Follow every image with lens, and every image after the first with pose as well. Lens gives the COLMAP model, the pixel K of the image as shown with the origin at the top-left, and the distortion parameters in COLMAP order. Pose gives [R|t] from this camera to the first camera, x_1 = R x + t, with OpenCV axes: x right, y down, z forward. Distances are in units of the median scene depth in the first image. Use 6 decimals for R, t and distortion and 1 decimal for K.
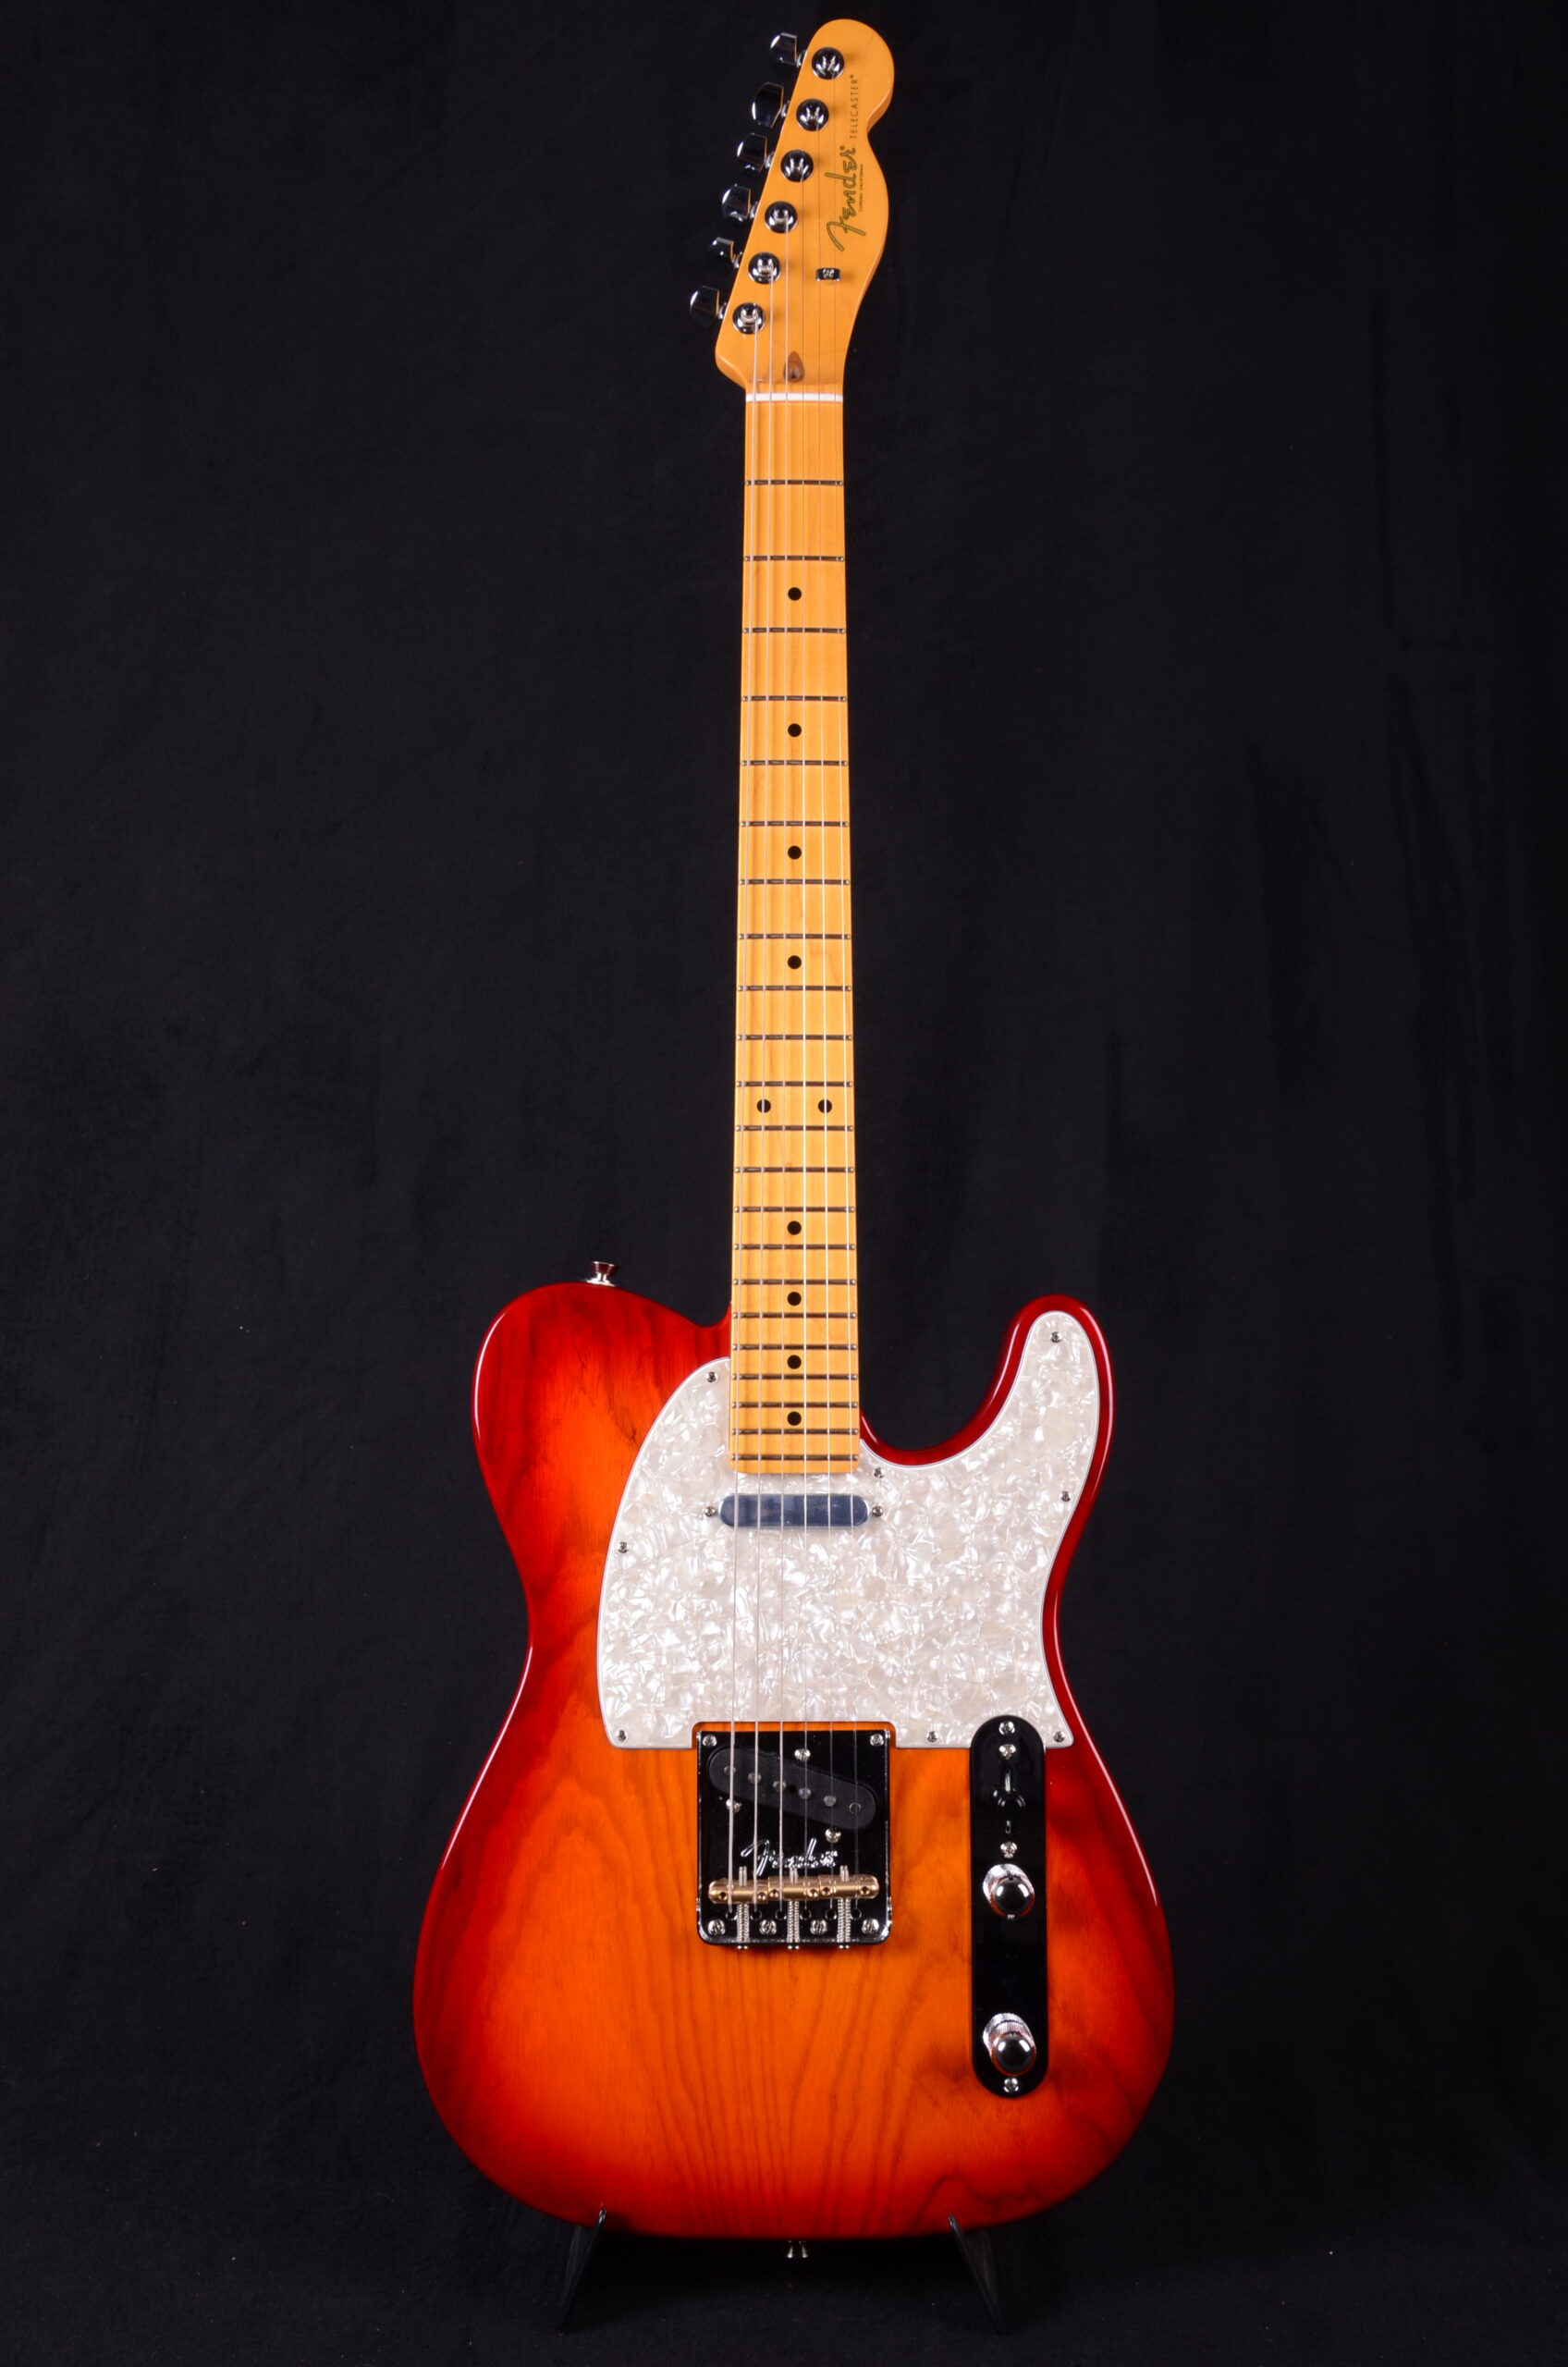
lens RADIAL K [[2731.4, 0, 784.7], [0, 2731.4, 1236.9], [0, 0, 1]] dist [0.049951, 0.000000]
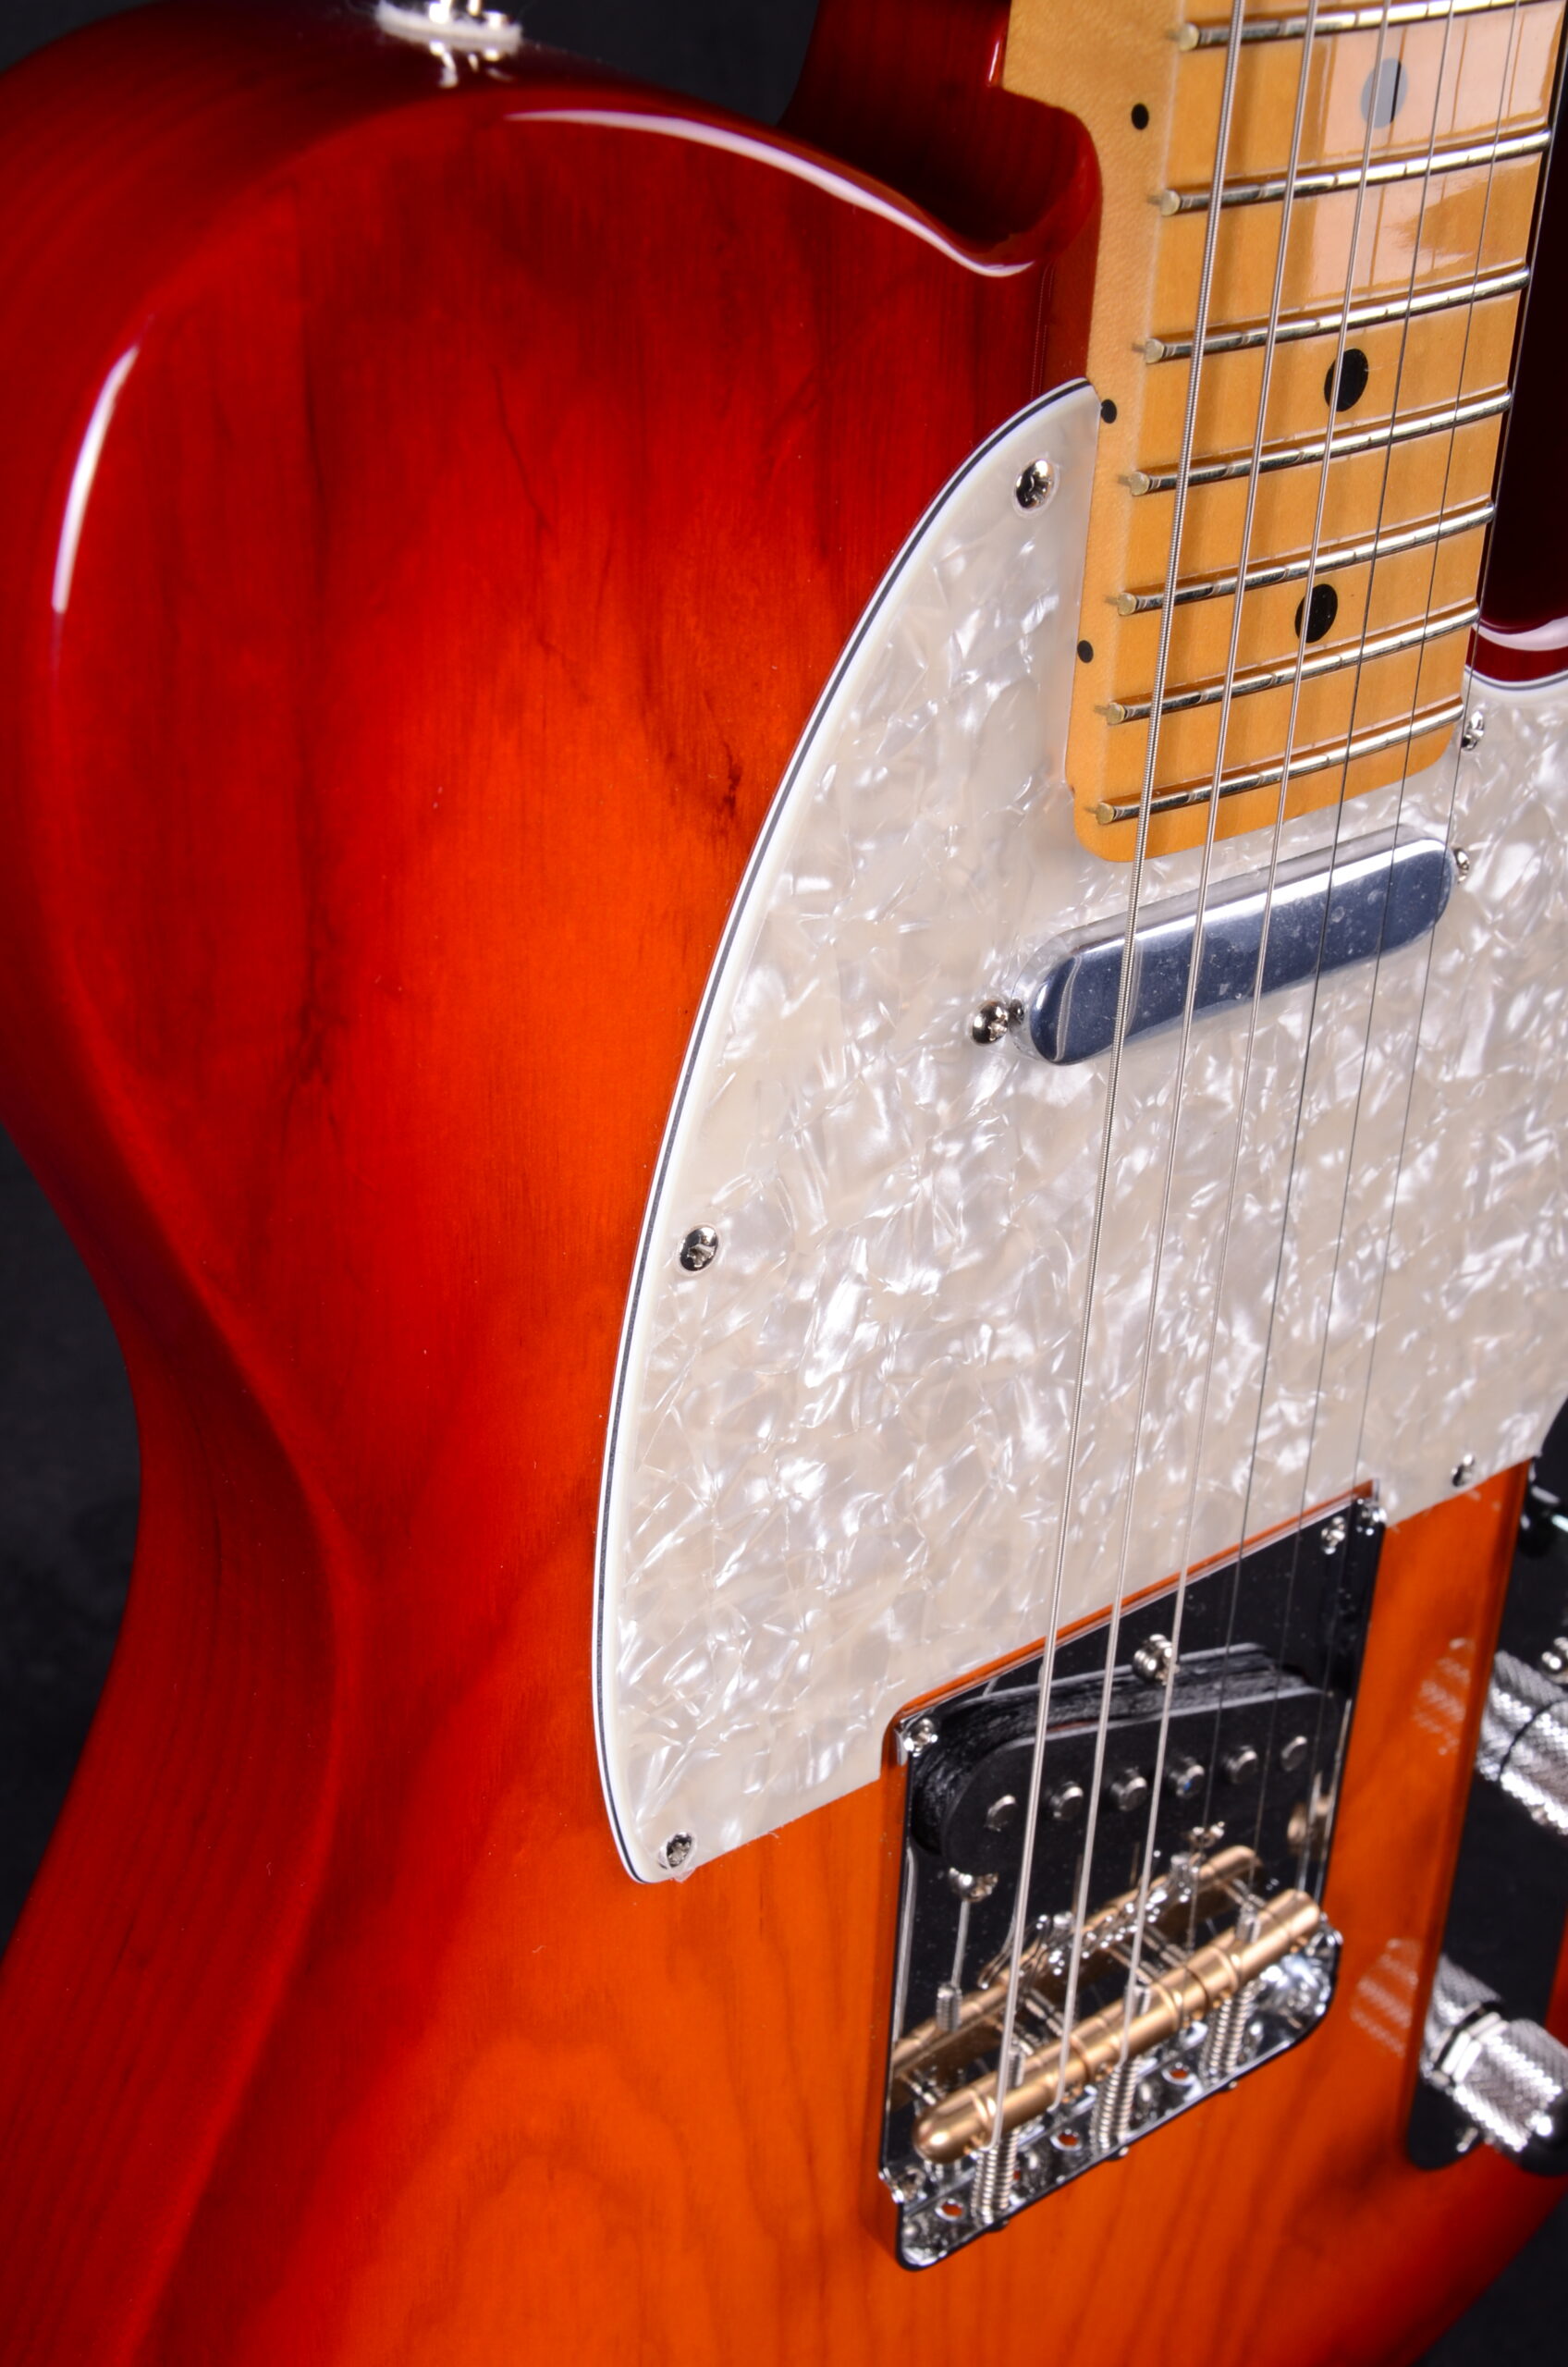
lens RADIAL K [[3237.9, 0, 779.3], [0, 3237.9, 1195.5], [0, 0, 1]] dist [0.053979, 0.000000]
pose [[0.795345, -0.276393, 0.539475, -0.202896], [-0.085975, 0.829557, 0.551765, -0.045025], [-0.600029, -0.485225, 0.636021, 0.819529]]
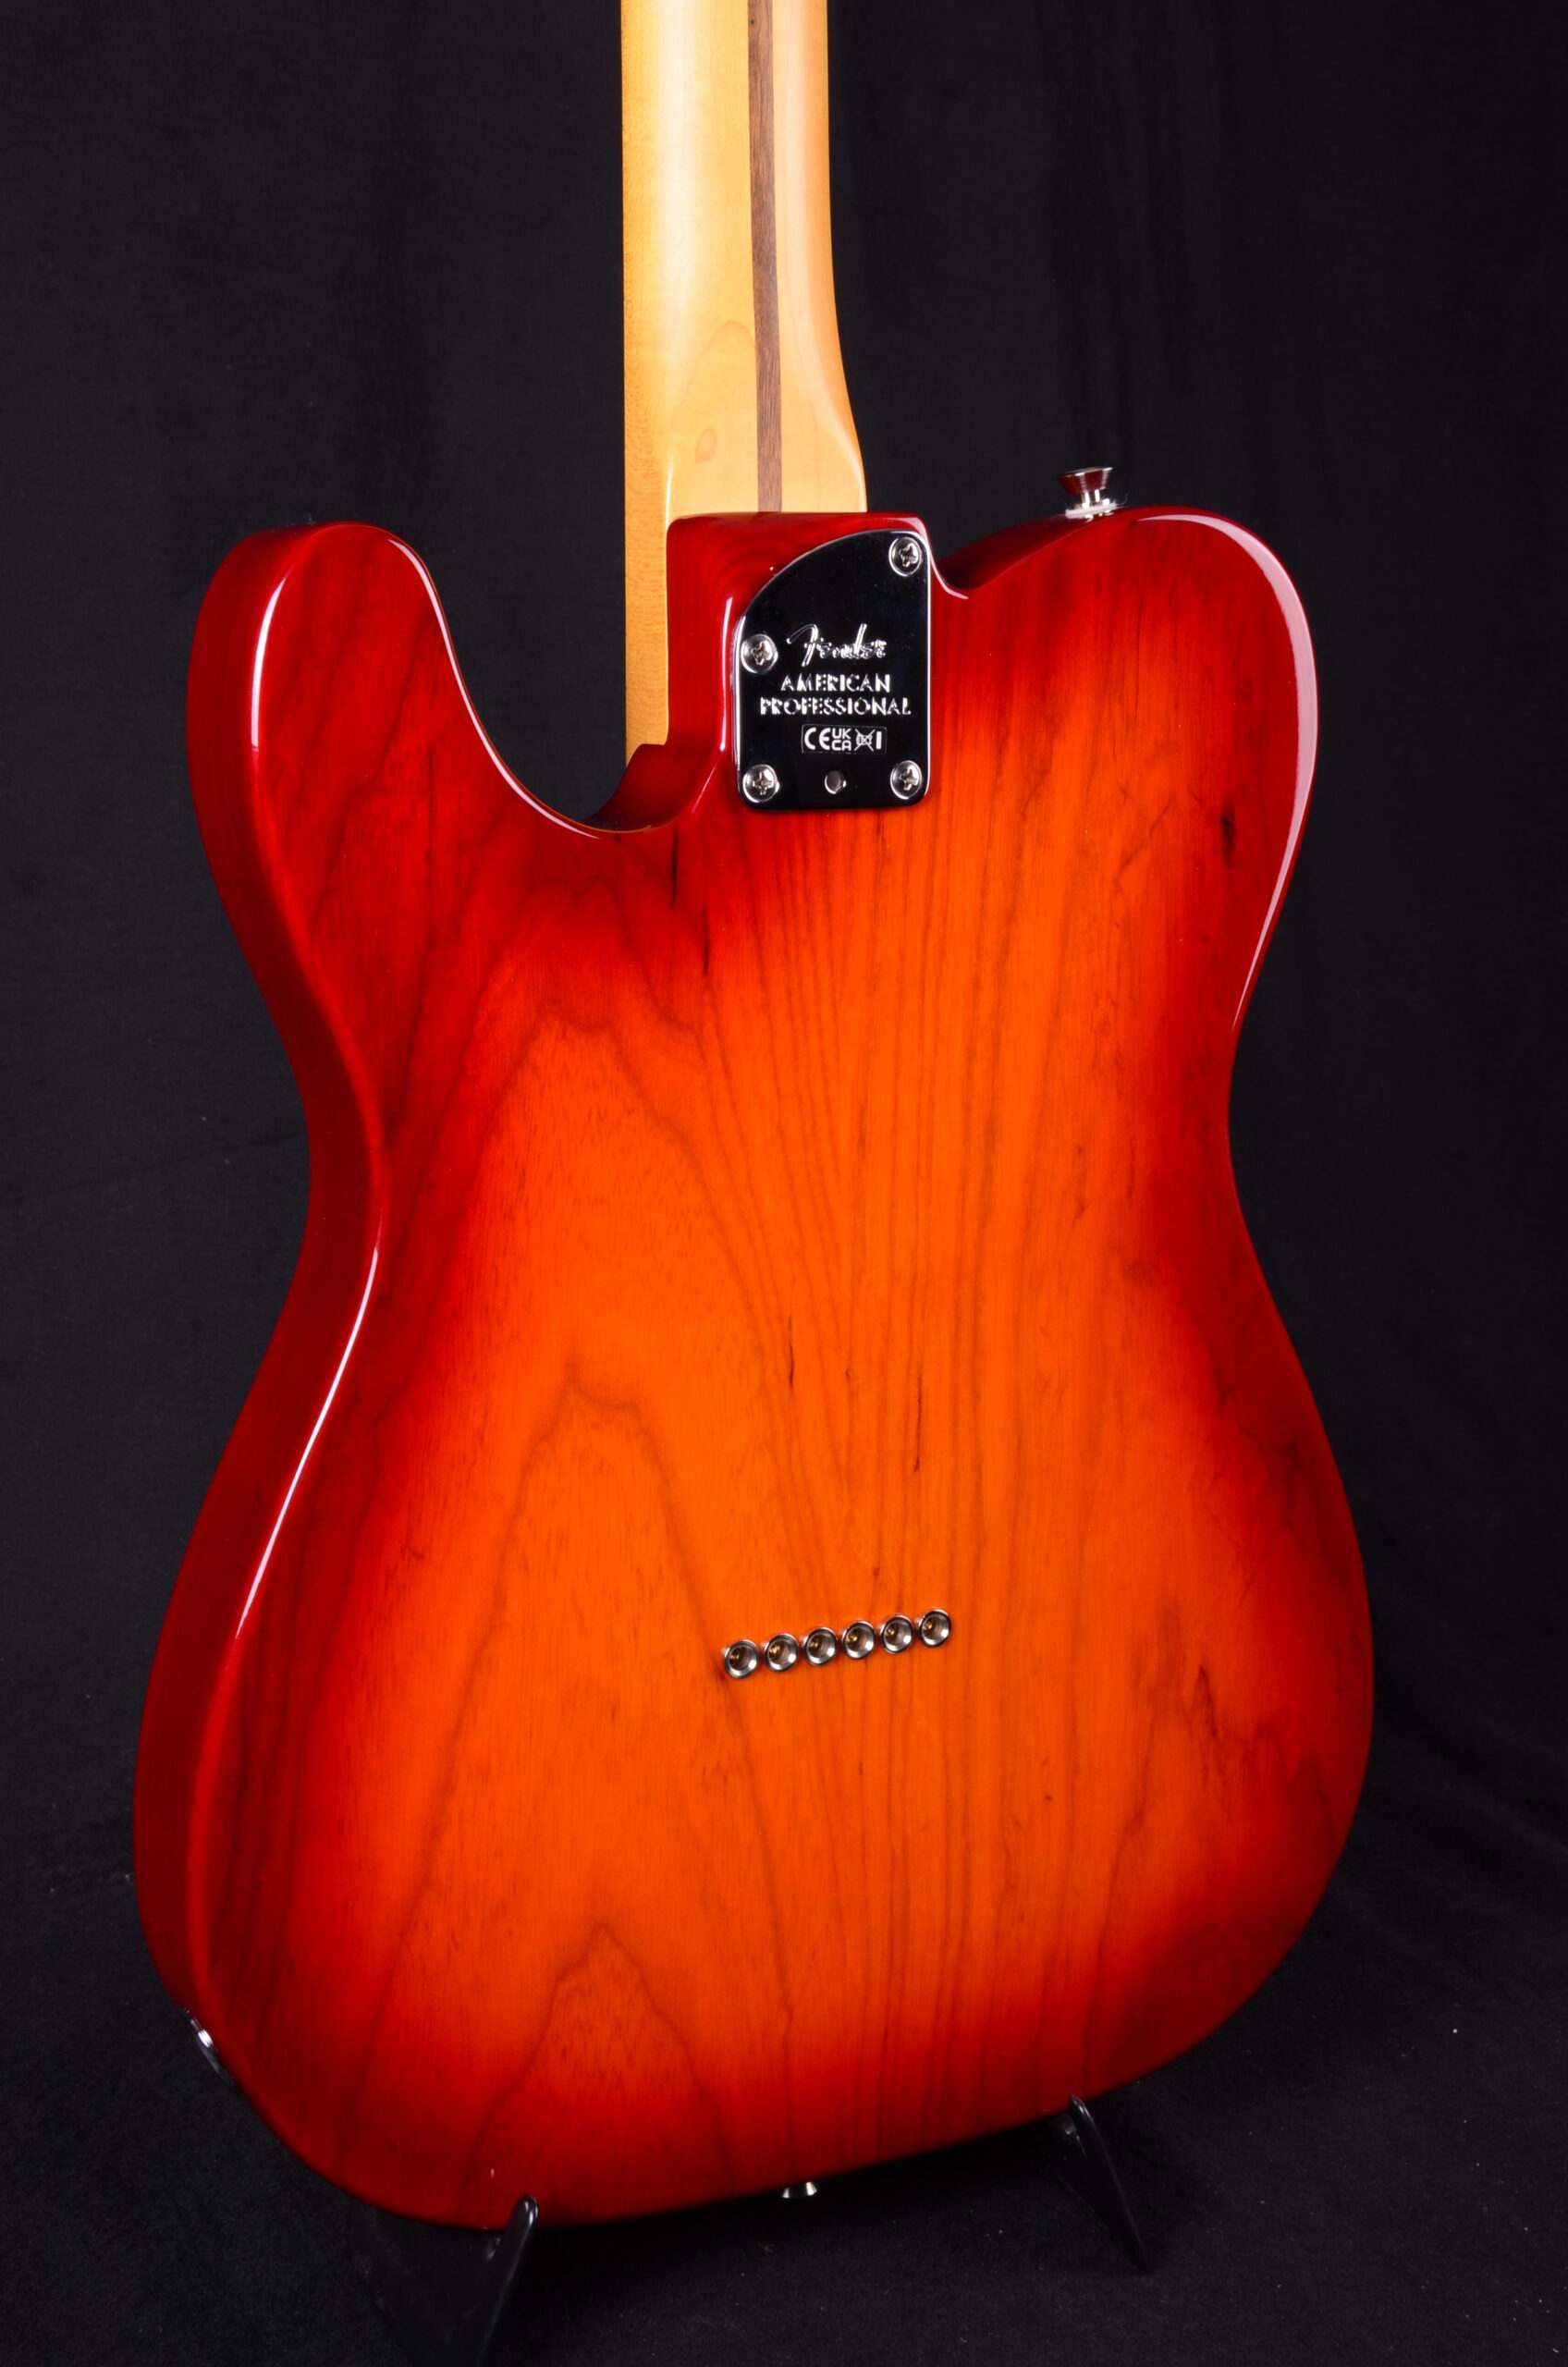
lens RADIAL K [[3518.9, 0, 808.4], [0, 3518.9, 1225.5], [0, 0, 1]] dist [0.127680, 0.000000]
pose [[0.892392, -0.070572, 0.445709, -0.314560], [0.002798, 0.988542, 0.150920, 0.051731], [-0.451253, -0.133432, 0.882364, 0.360461]]
